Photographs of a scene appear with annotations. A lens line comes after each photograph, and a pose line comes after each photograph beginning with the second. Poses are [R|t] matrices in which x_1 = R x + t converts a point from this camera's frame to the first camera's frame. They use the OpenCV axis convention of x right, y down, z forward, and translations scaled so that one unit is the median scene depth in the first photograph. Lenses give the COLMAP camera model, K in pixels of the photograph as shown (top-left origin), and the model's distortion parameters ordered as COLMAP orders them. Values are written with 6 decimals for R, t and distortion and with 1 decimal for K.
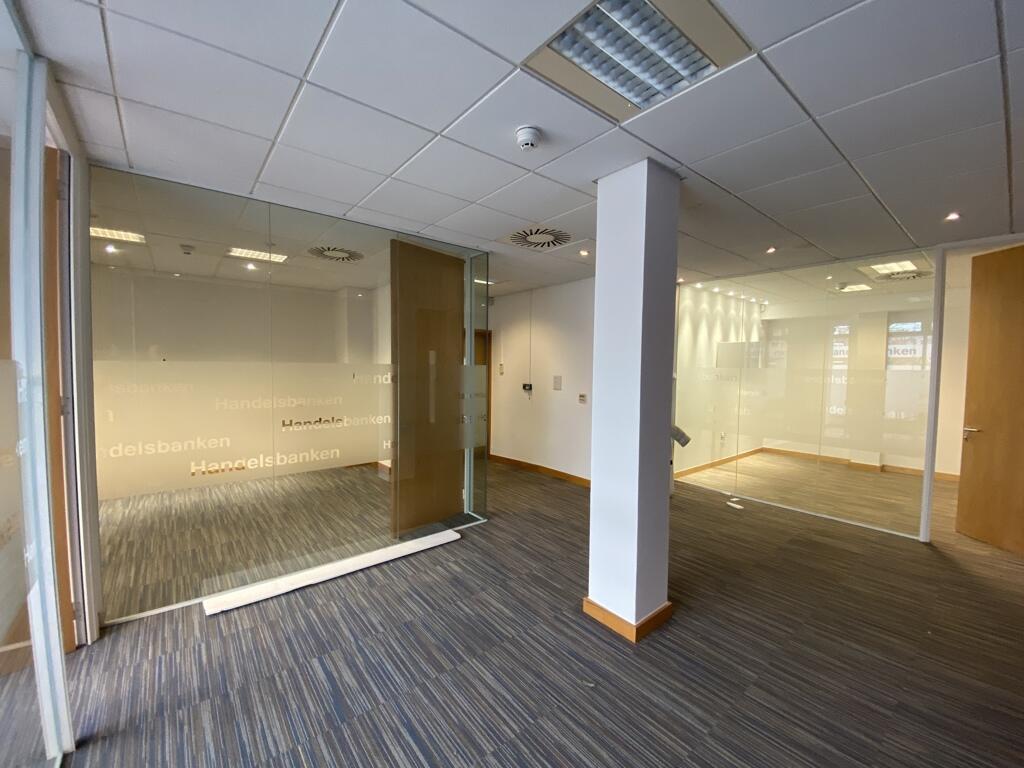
lens RADIAL K [[409.7, 0, 517.3], [0, 409.7, 382.7], [0, 0, 1]] dist [0.000644, -0.000097]
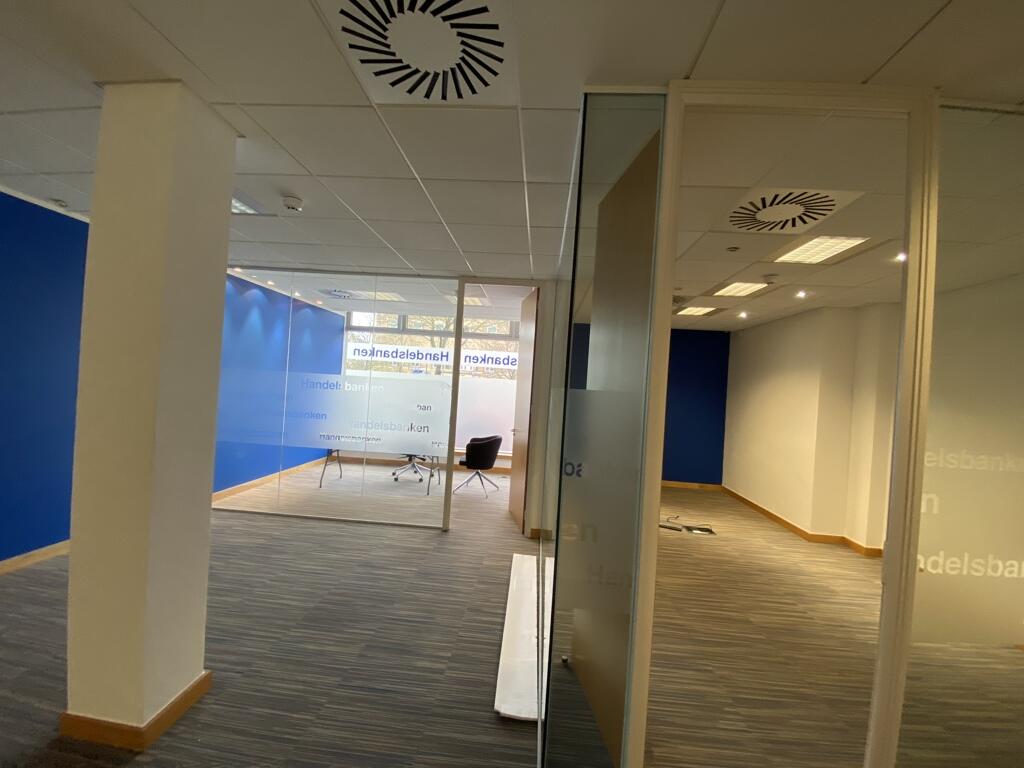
lens RADIAL K [[409.7, 0, 517.3], [0, 409.7, 382.7], [0, 0, 1]] dist [0.000644, -0.000097]
pose [[-0.674189, -0.054072, -0.736577, 0.428508], [-0.100445, 0.994763, 0.018912, -0.105303], [0.731696, 0.086736, -0.676090, 2.195757]]
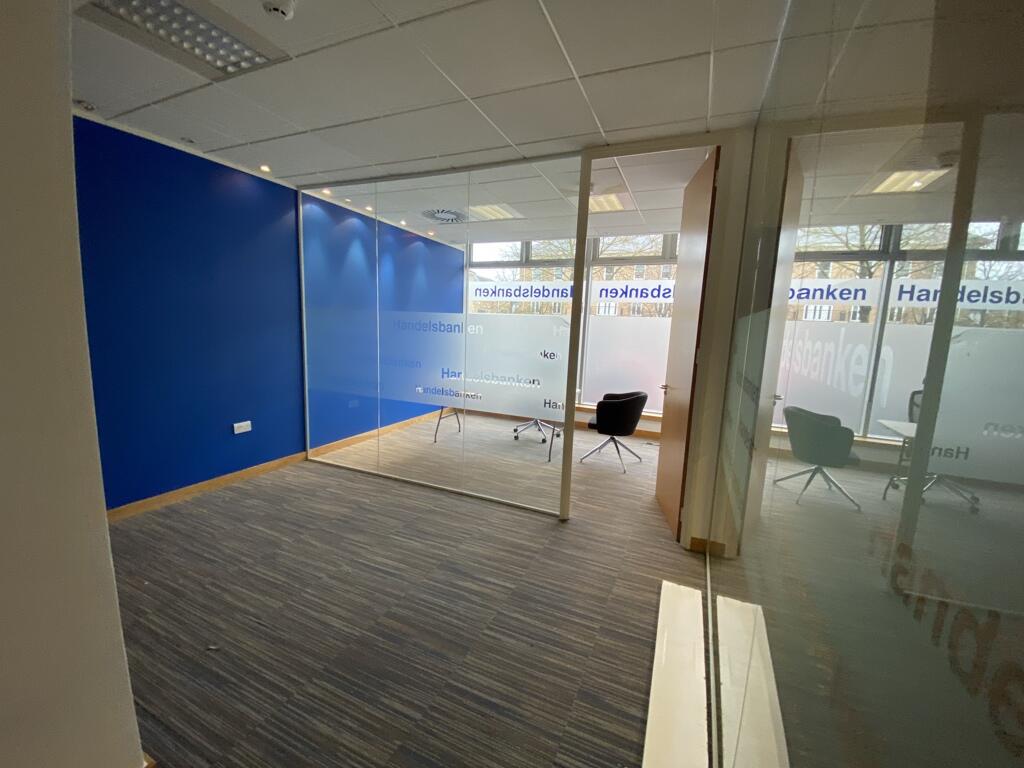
lens RADIAL K [[412.2, 0, 512.0], [0, 412.2, 384.0], [0, 0, 1]] dist [0.057956, -0.000106]
pose [[-0.890039, 0.022753, -0.455316, 0.005290], [-0.066178, 0.981726, 0.178421, -0.053418], [0.451055, 0.188934, -0.872269, 1.795672]]
